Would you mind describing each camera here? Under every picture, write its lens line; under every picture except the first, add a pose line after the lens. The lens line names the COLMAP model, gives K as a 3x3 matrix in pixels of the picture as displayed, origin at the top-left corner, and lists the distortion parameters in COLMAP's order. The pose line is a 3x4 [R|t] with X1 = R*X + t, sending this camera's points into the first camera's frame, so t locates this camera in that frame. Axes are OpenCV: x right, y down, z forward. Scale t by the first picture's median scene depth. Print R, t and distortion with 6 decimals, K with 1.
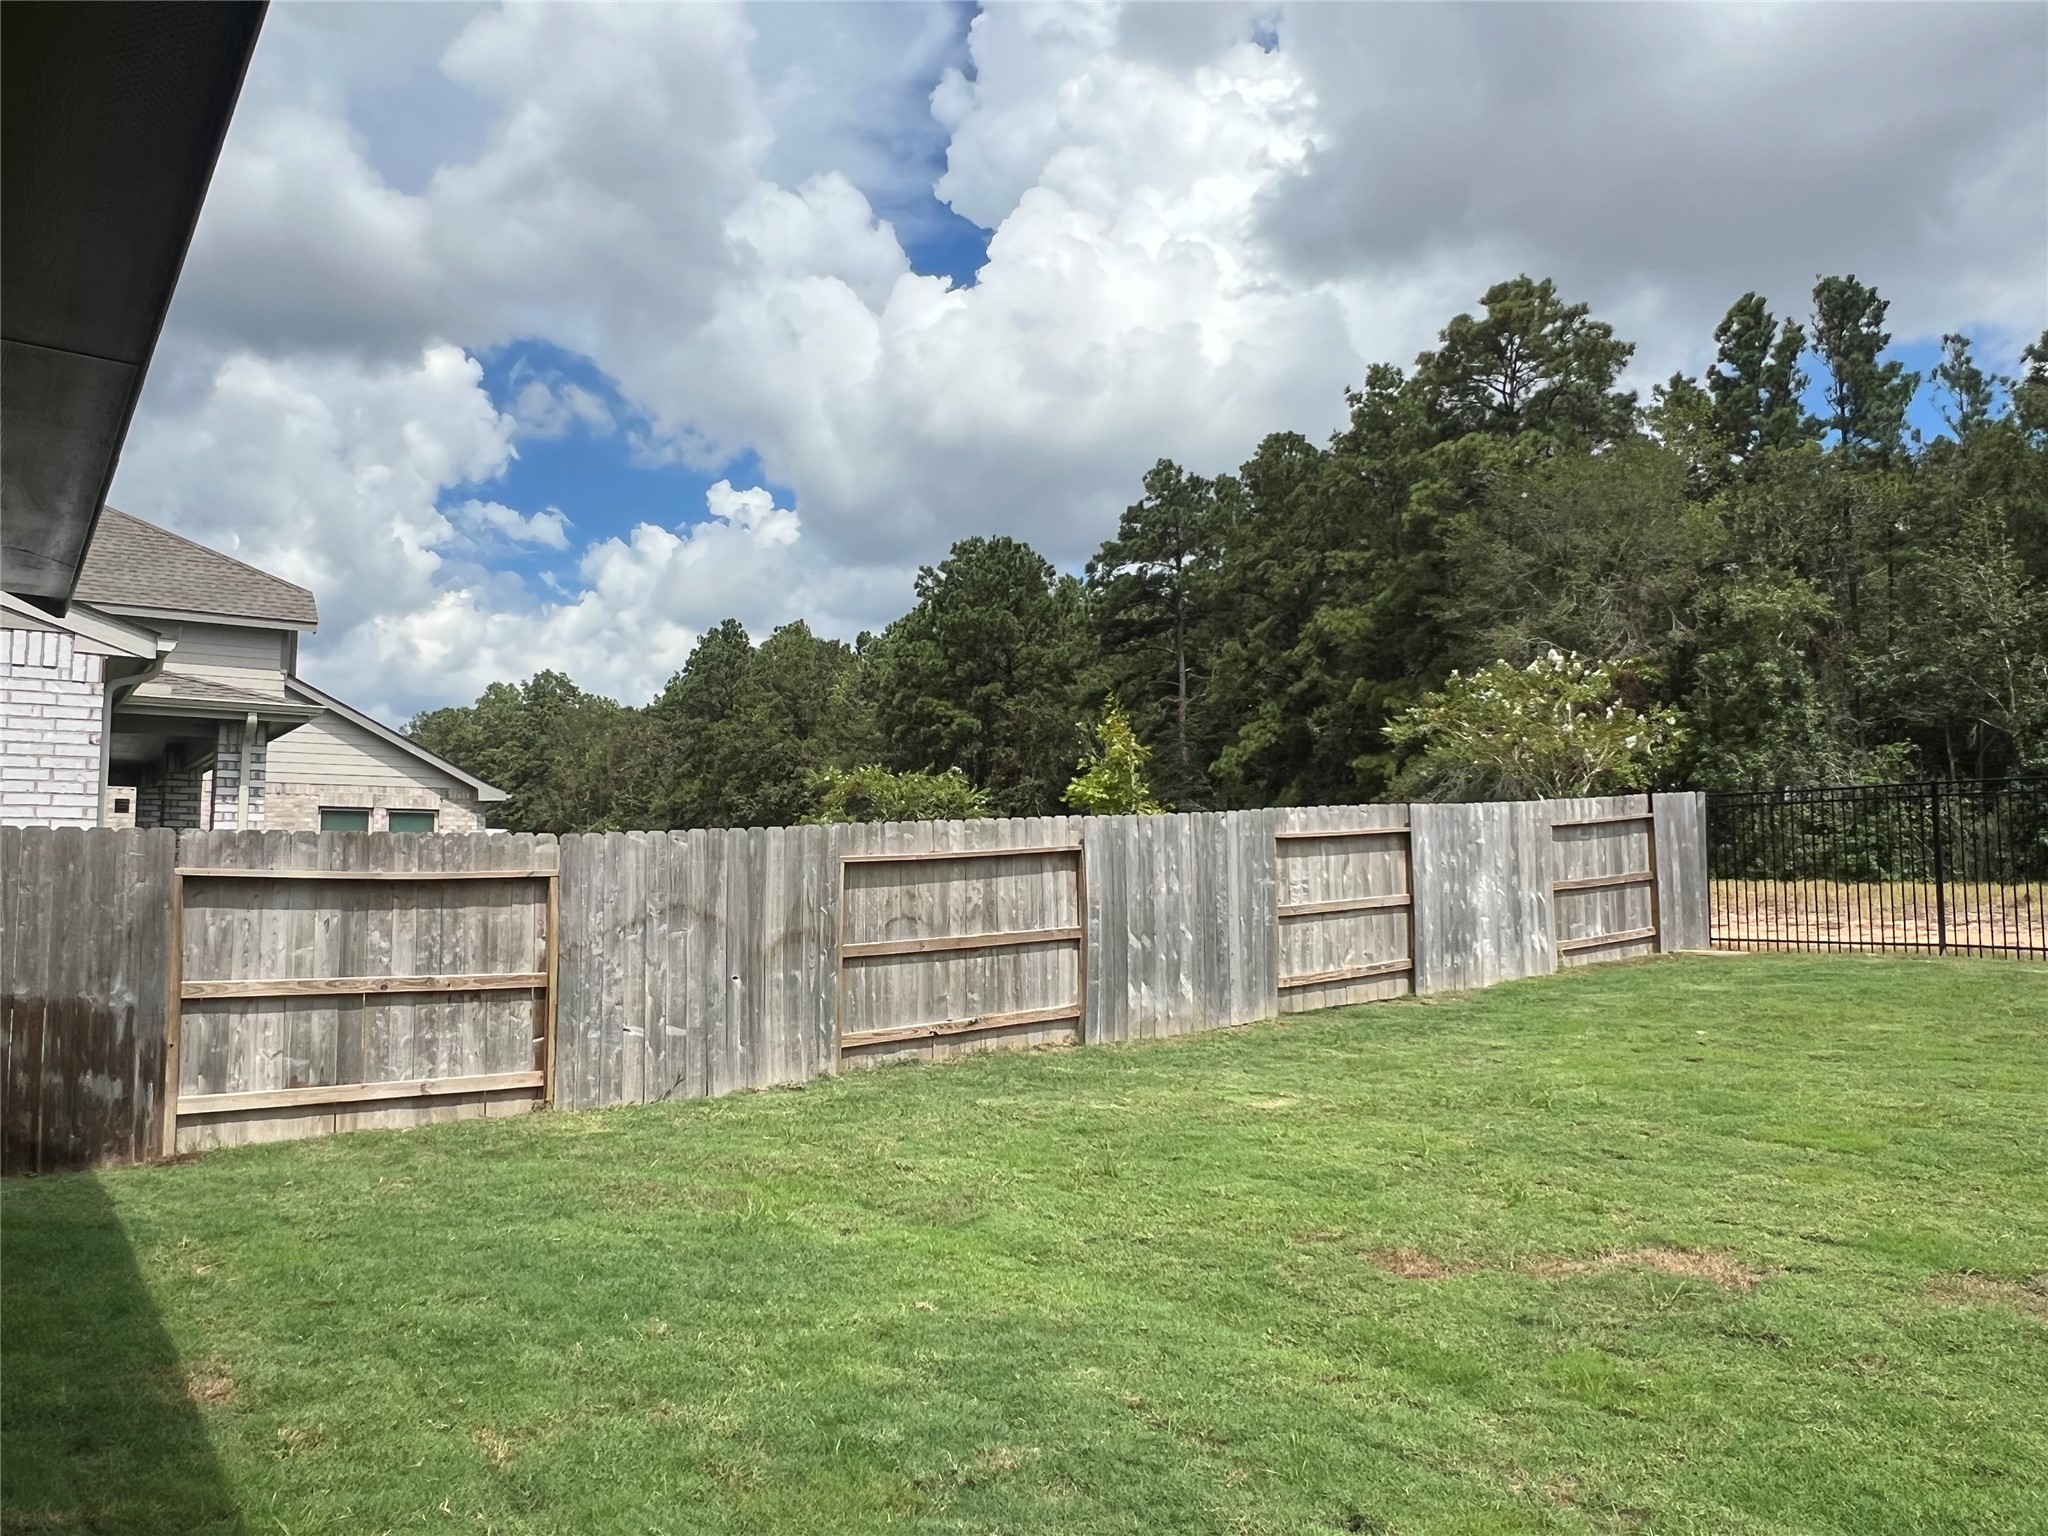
lens RADIAL K [[1459.6, 0, 1024.0], [0, 1459.6, 768.0], [0, 0, 1]] dist [0.004357, -0.000259]
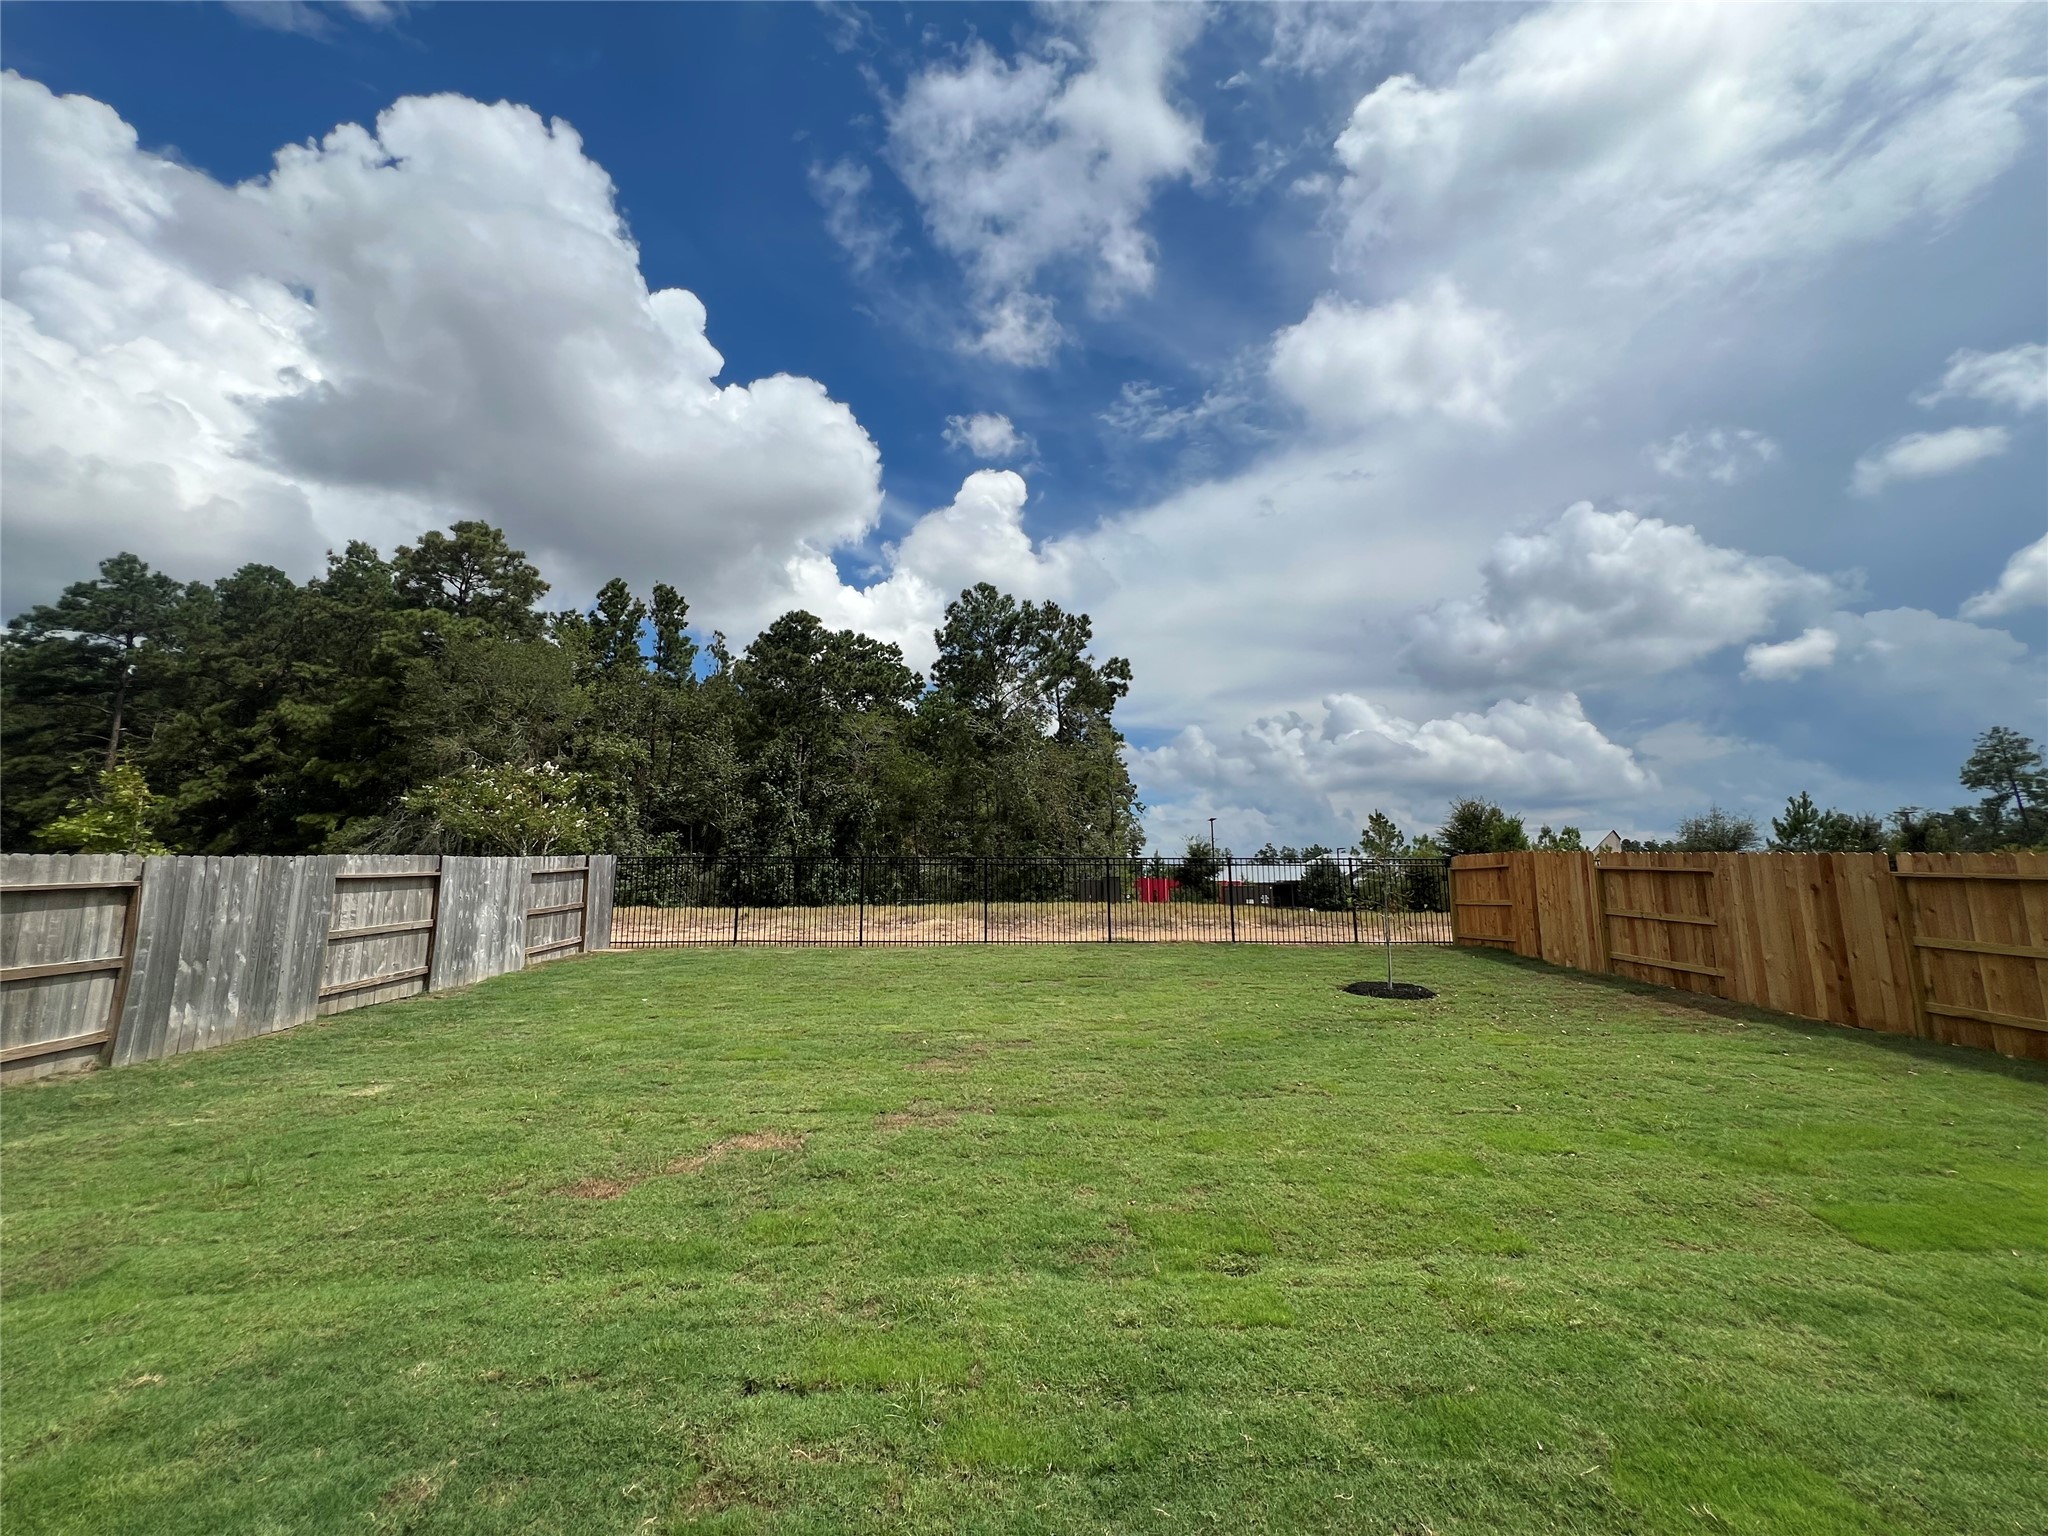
lens RADIAL K [[816.7, 0, 1024.0], [0, 816.7, 768.0], [0, 0, 1]] dist [0.000808, 0.000266]
pose [[0.565274, 0.133146, 0.814087, -0.074611], [-0.060407, 0.990920, -0.120122, 0.001005], [-0.822688, 0.018725, 0.568184, 0.070902]]
